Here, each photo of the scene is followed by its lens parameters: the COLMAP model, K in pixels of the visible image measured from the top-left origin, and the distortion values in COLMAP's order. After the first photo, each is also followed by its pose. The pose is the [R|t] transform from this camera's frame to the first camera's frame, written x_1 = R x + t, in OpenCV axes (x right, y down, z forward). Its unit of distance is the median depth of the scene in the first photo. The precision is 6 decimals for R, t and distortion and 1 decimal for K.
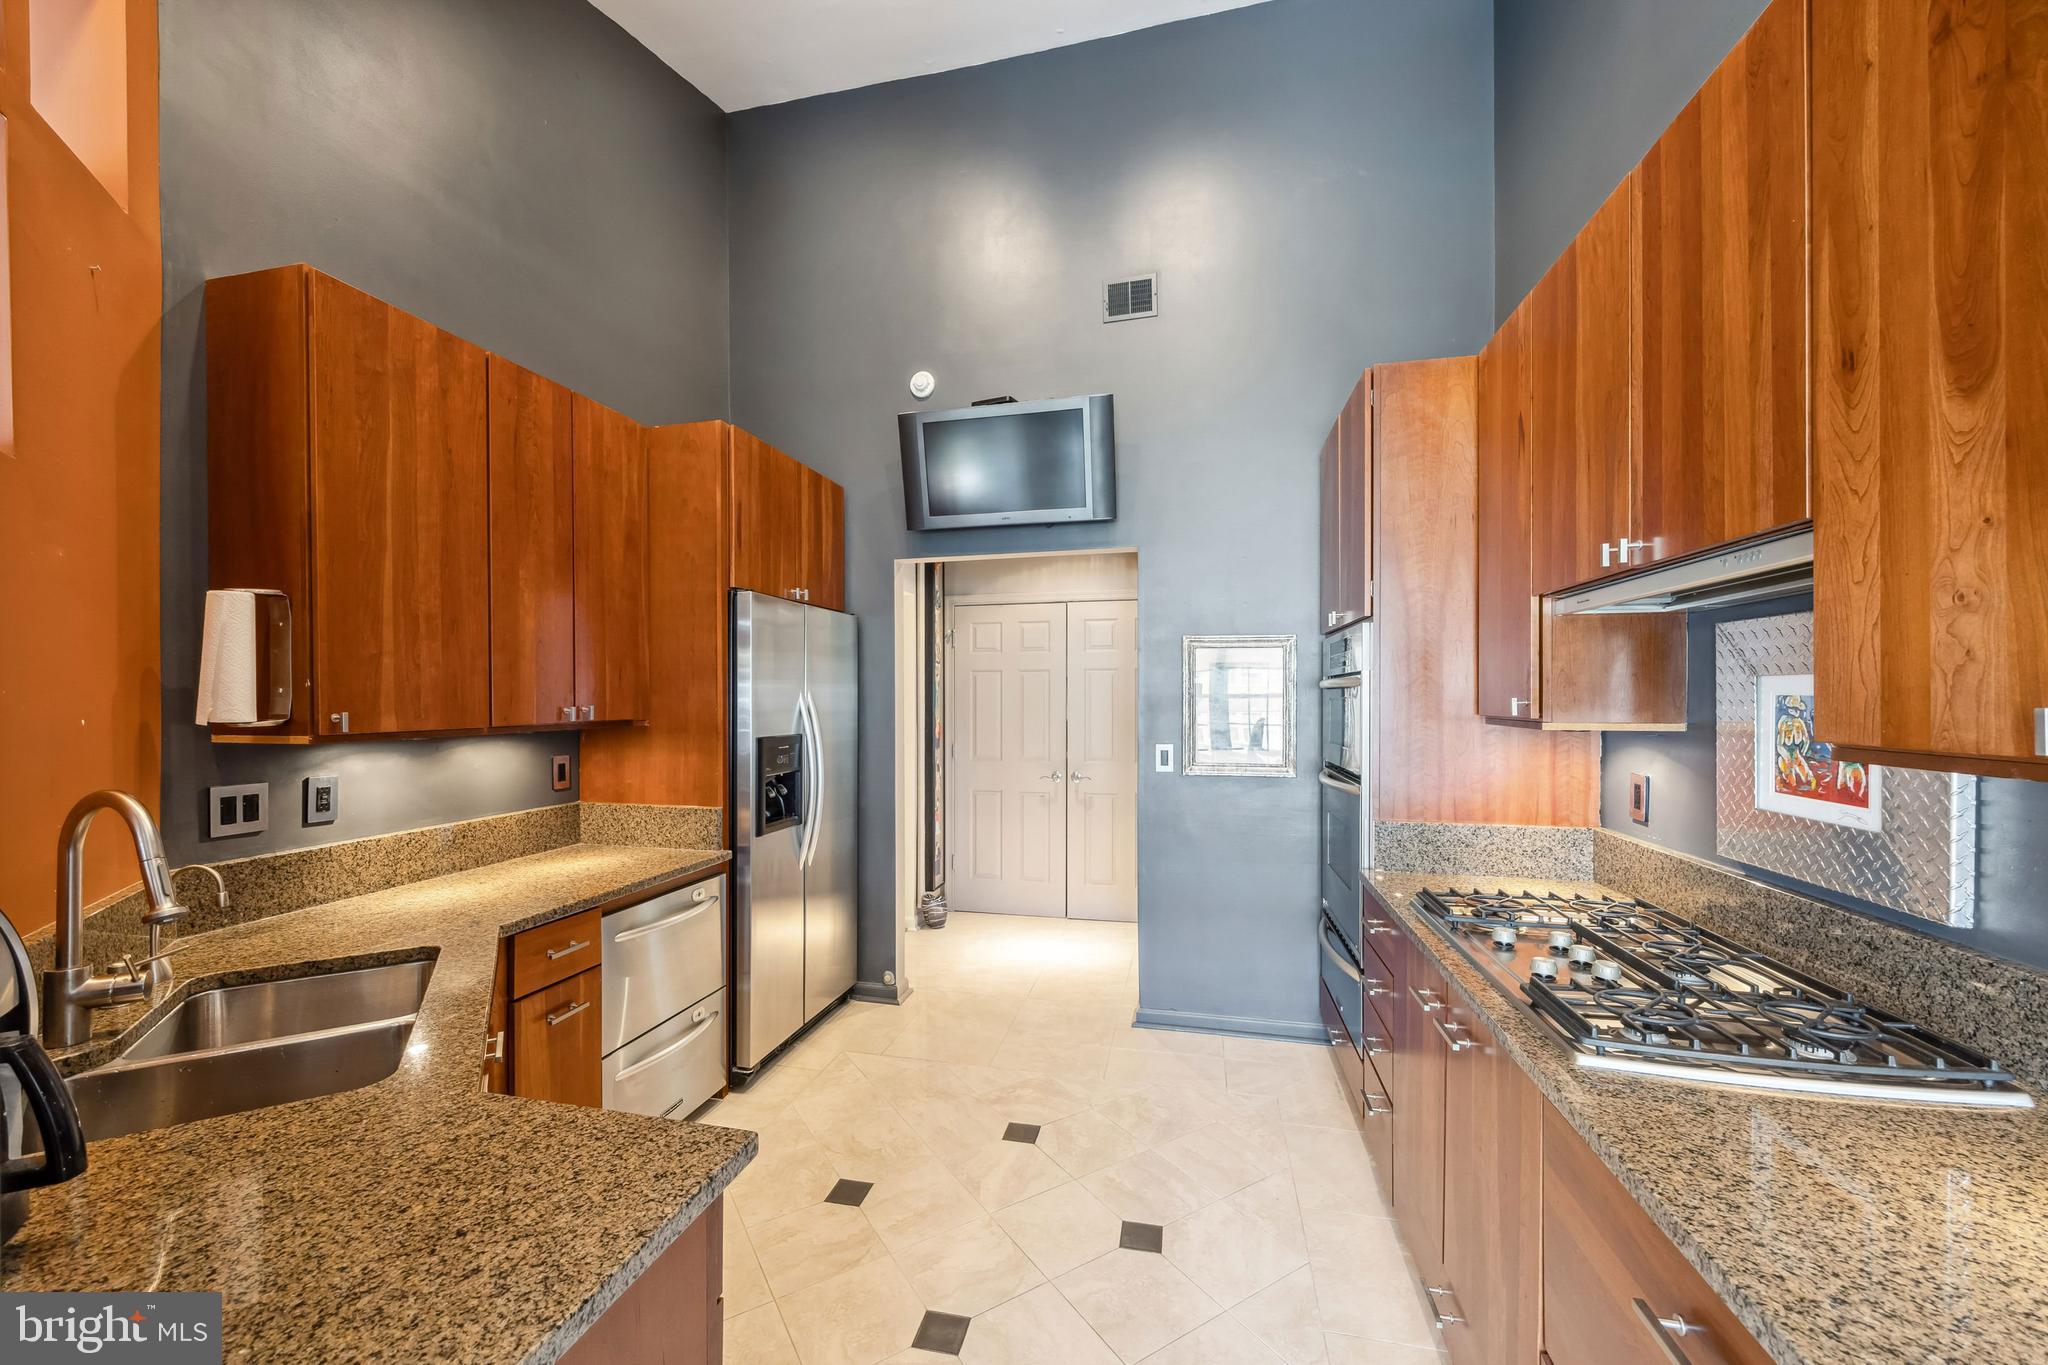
lens RADIAL K [[790.9, 0, 1014.2], [0, 790.9, 702.2], [0, 0, 1]] dist [0.006597, -0.000177]
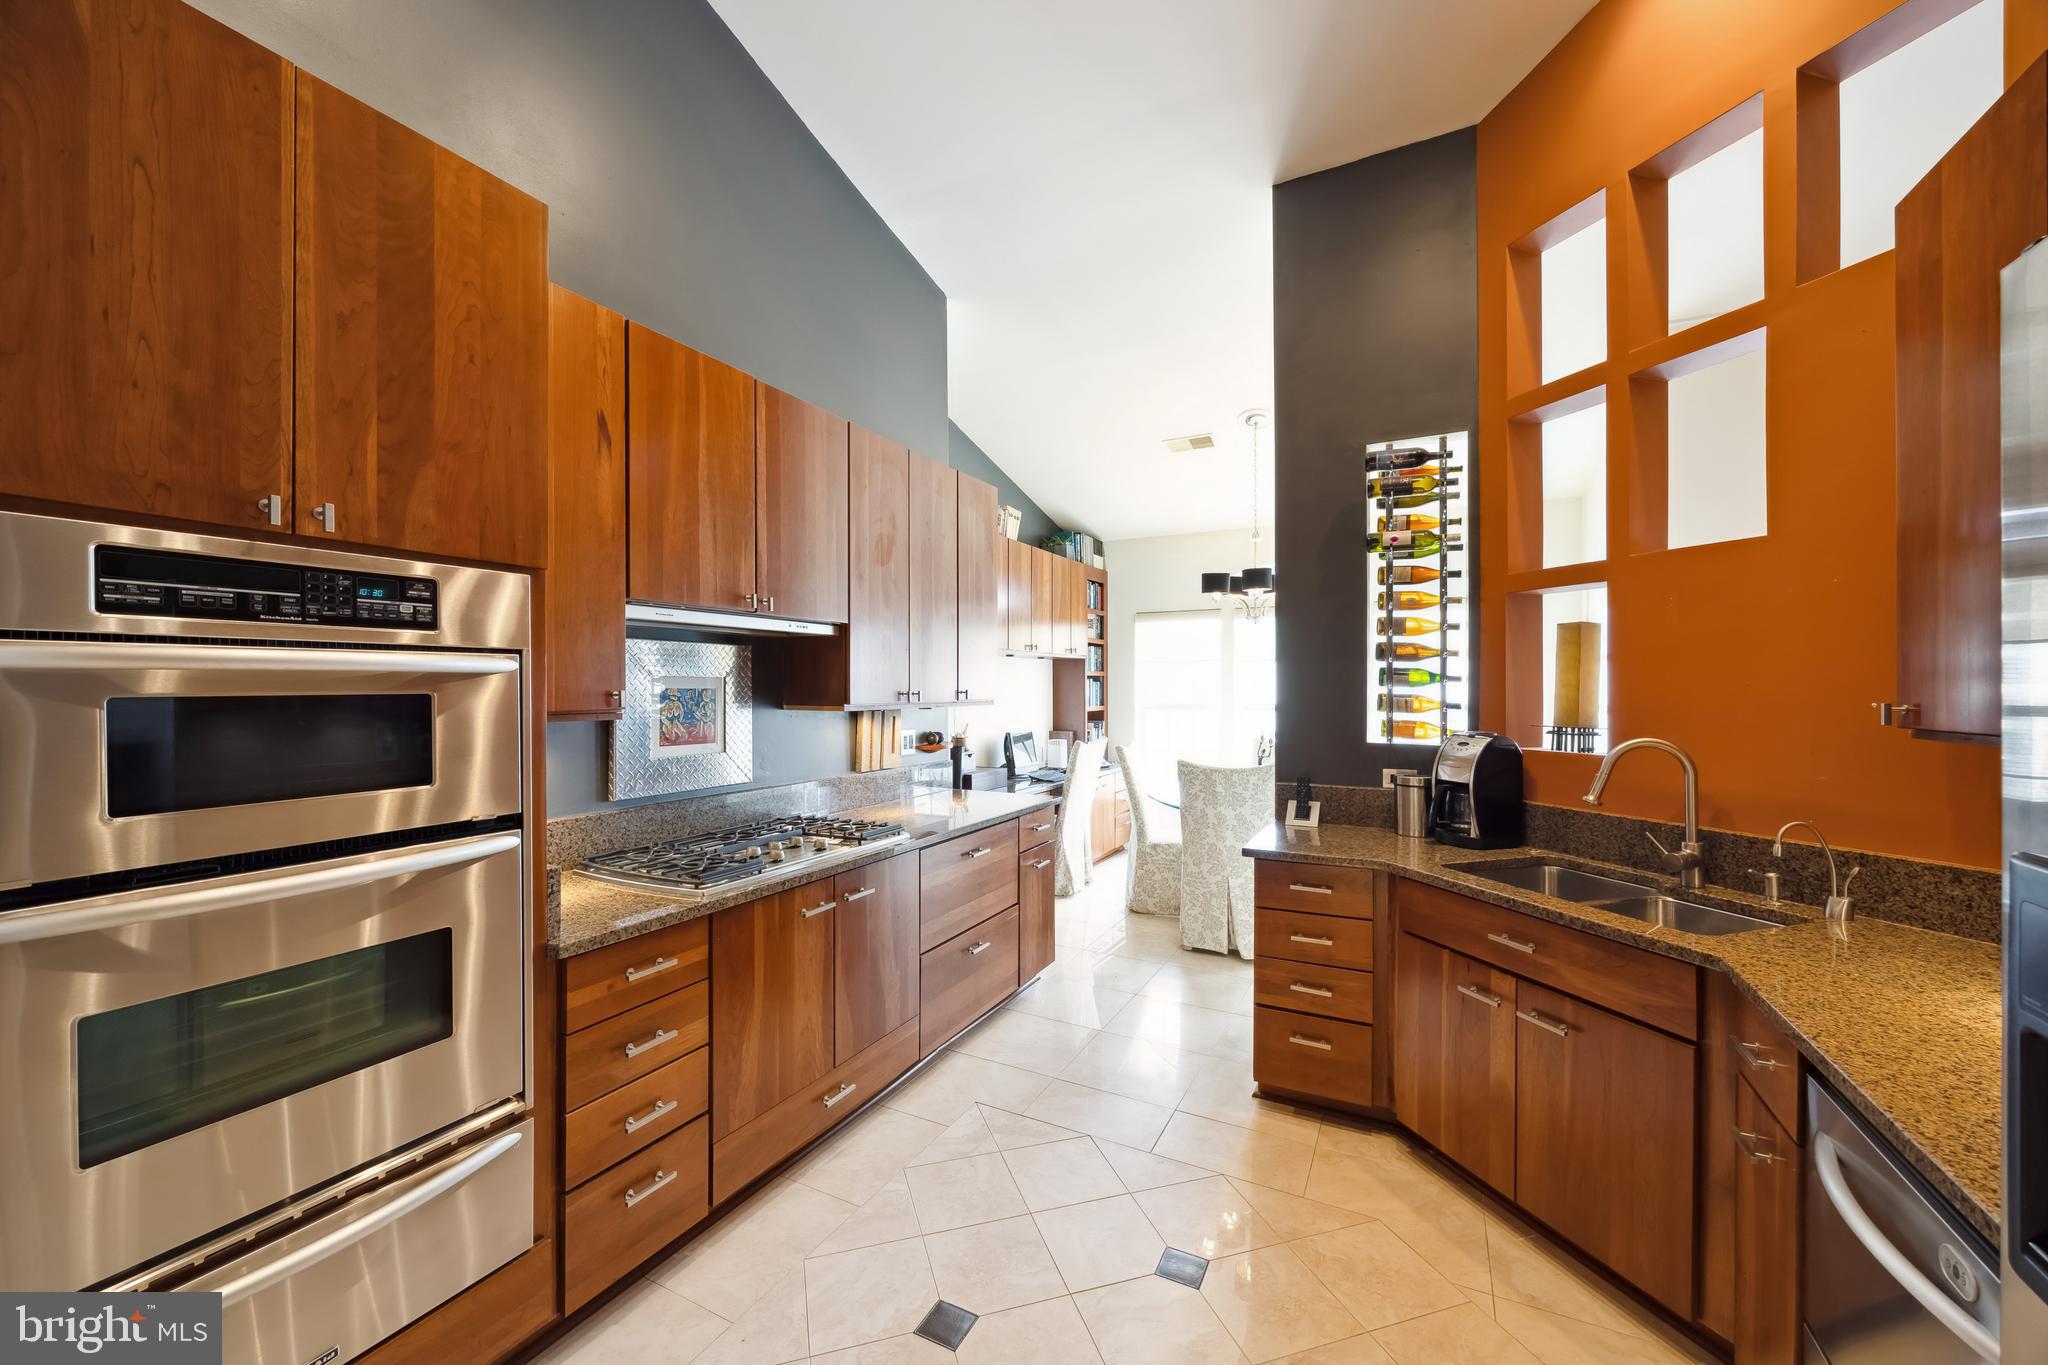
lens RADIAL K [[790.9, 0, 1022.8], [0, 790.9, 685.9], [0, 0, 1]] dist [0.006597, -0.000177]
pose [[-0.969753, 0.003947, 0.244055, -0.133223], [0.004710, 0.999986, 0.002542, -0.010409], [-0.244042, 0.003614, -0.969758, 1.832579]]
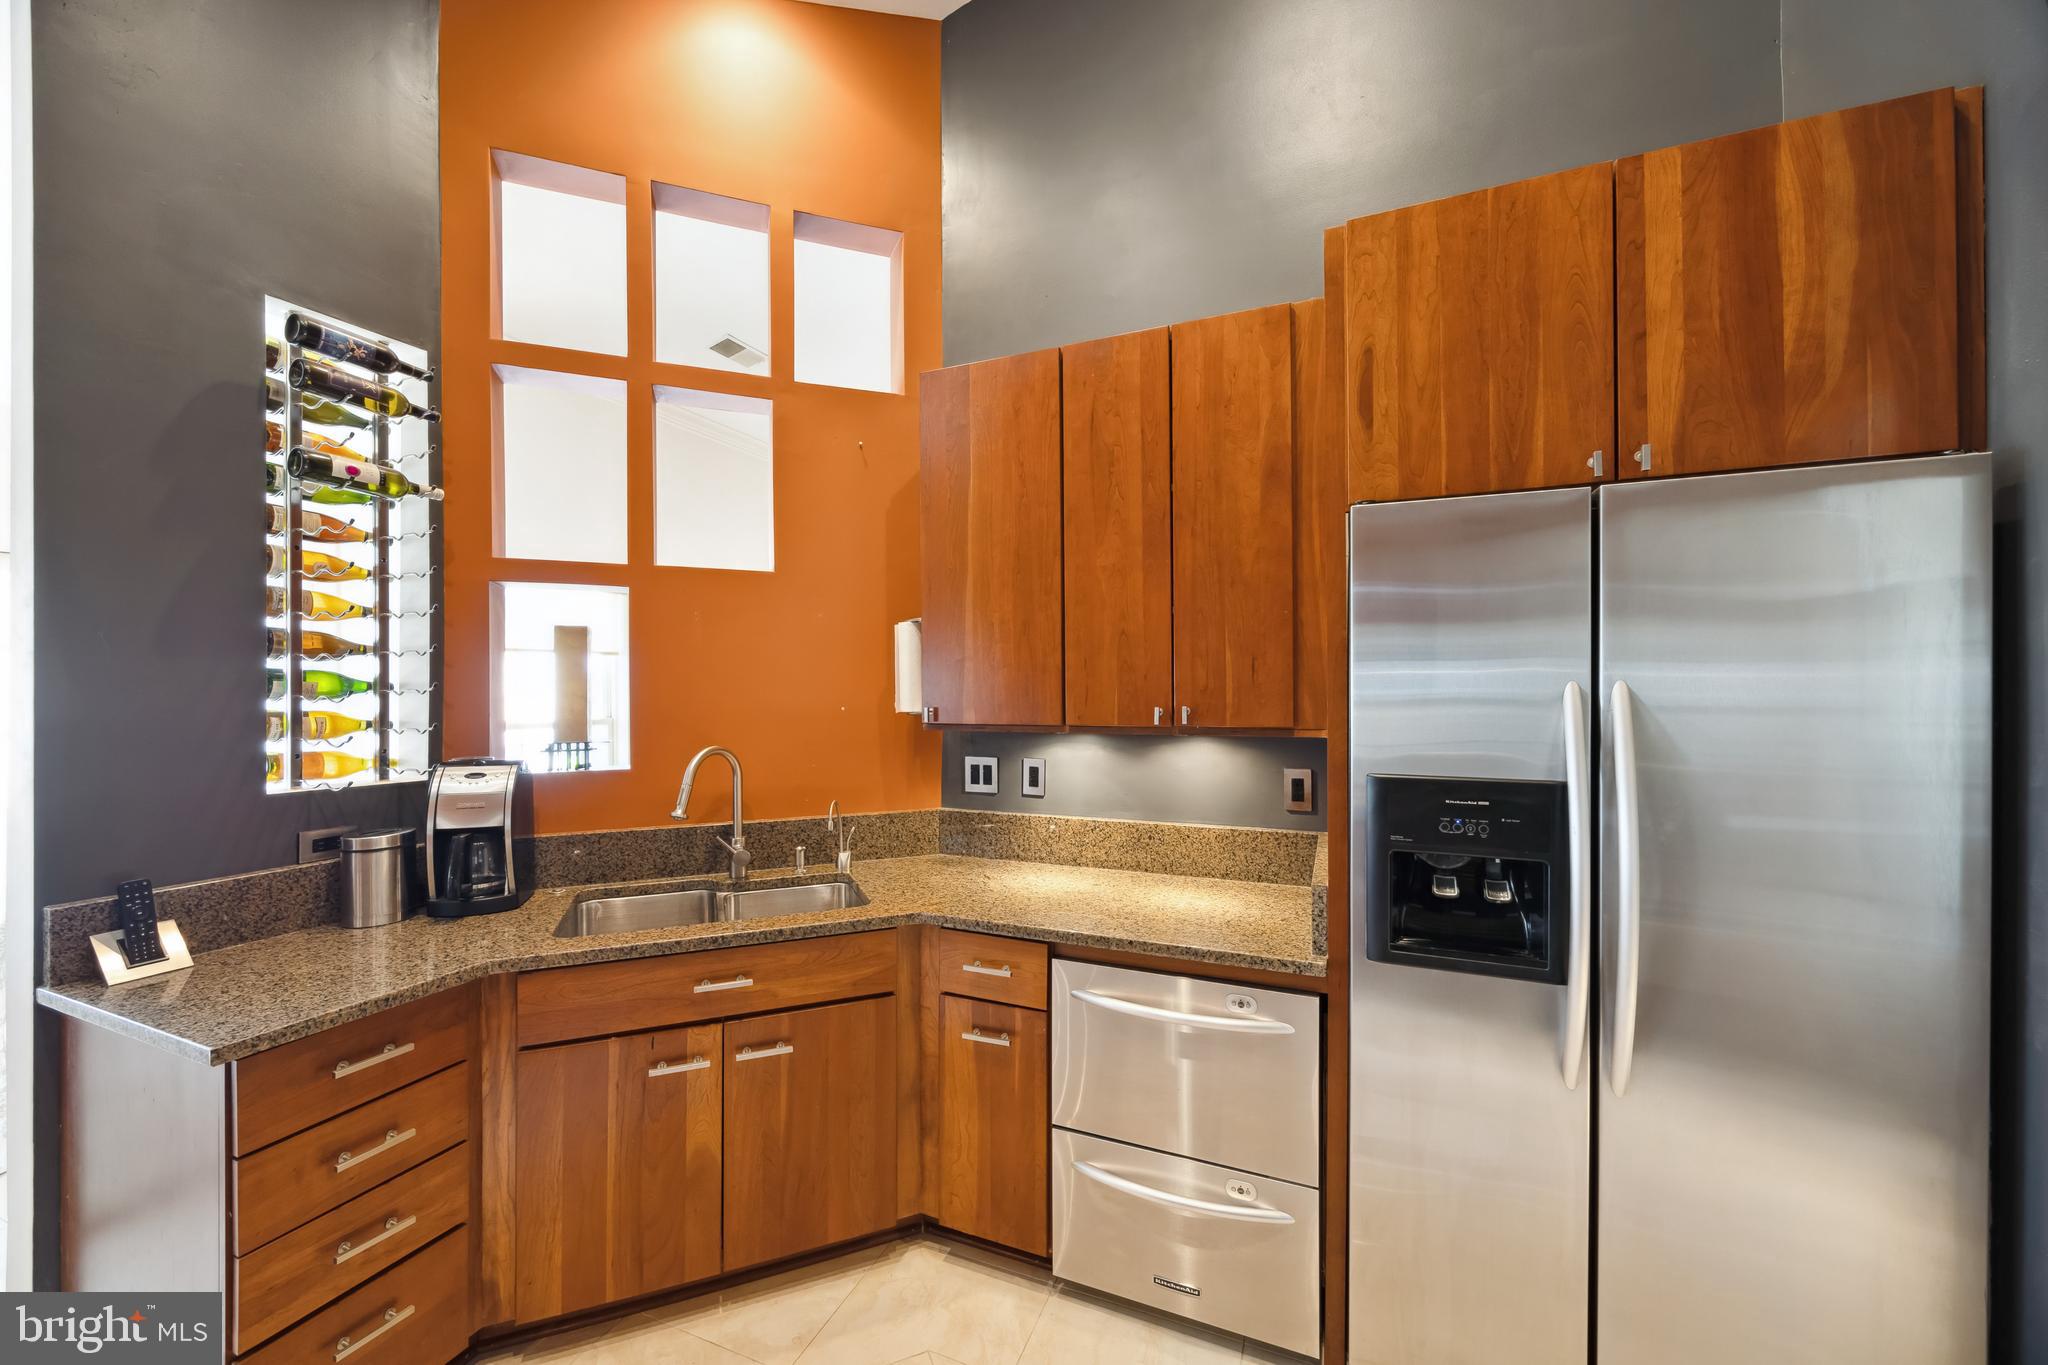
lens RADIAL K [[790.9, 0, 1015.4], [0, 790.9, 679.6], [0, 0, 1]] dist [0.006597, -0.000177]
pose [[-0.173199, -0.003696, -0.984880, 0.341131], [-0.001078, 0.999993, -0.003563, -0.023787], [0.984886, 0.000445, -0.173202, 1.195390]]
